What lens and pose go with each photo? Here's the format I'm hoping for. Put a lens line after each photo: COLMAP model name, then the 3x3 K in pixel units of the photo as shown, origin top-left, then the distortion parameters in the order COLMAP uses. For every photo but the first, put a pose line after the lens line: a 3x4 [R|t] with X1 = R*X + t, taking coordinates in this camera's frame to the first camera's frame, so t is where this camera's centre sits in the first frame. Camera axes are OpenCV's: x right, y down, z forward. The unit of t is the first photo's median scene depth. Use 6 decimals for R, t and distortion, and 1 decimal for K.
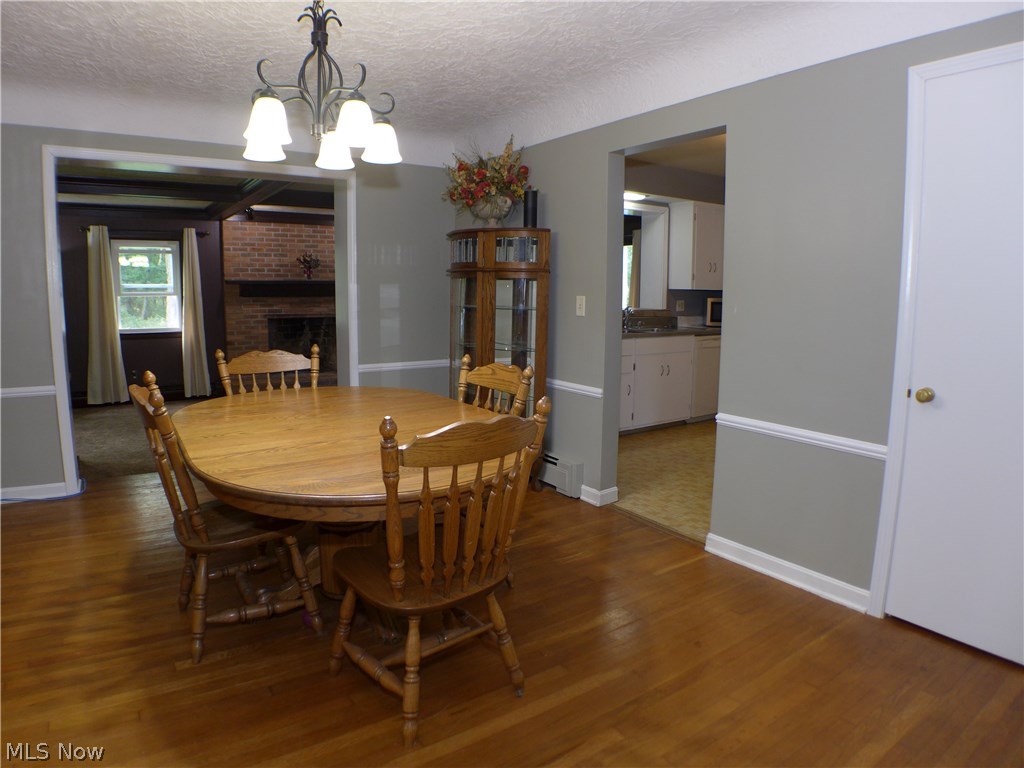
lens RADIAL K [[627.1, 0, 508.0], [0, 627.1, 371.9], [0, 0, 1]] dist [-0.125334, 0.026142]
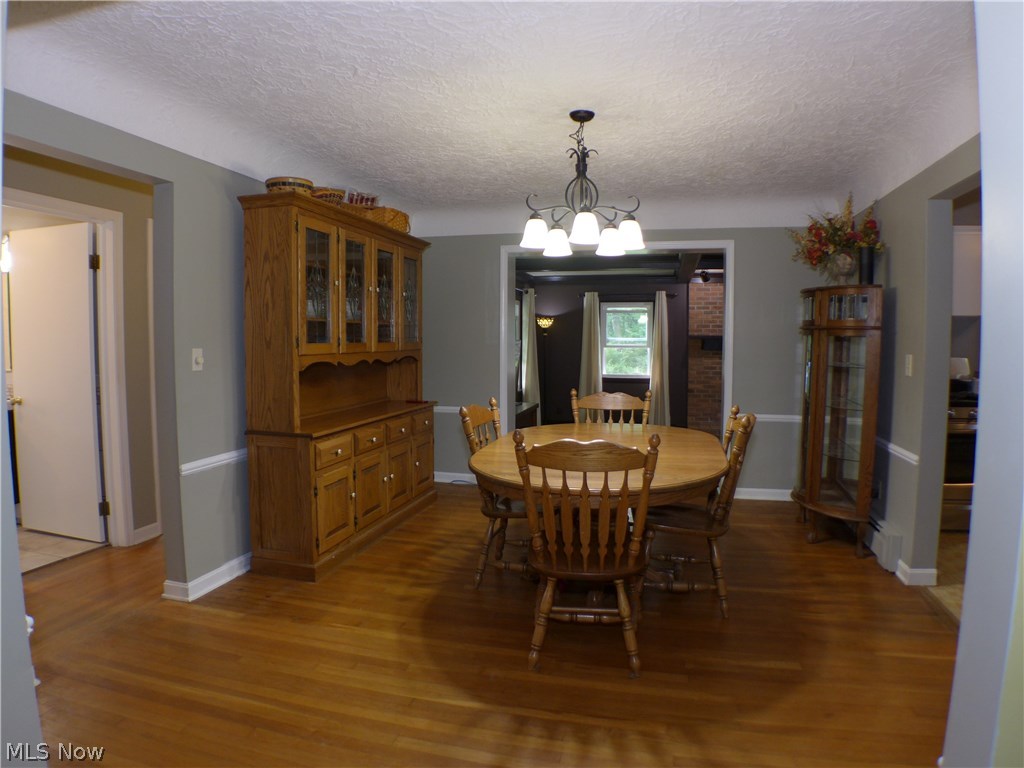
lens RADIAL K [[627.1, 0, 508.0], [0, 627.1, 371.9], [0, 0, 1]] dist [-0.125334, 0.026142]
pose [[0.664363, 0.030958, -0.746769, 0.386838], [-0.094970, 0.994540, -0.043261, -0.000425], [0.741352, 0.099662, 0.663675, -0.025903]]
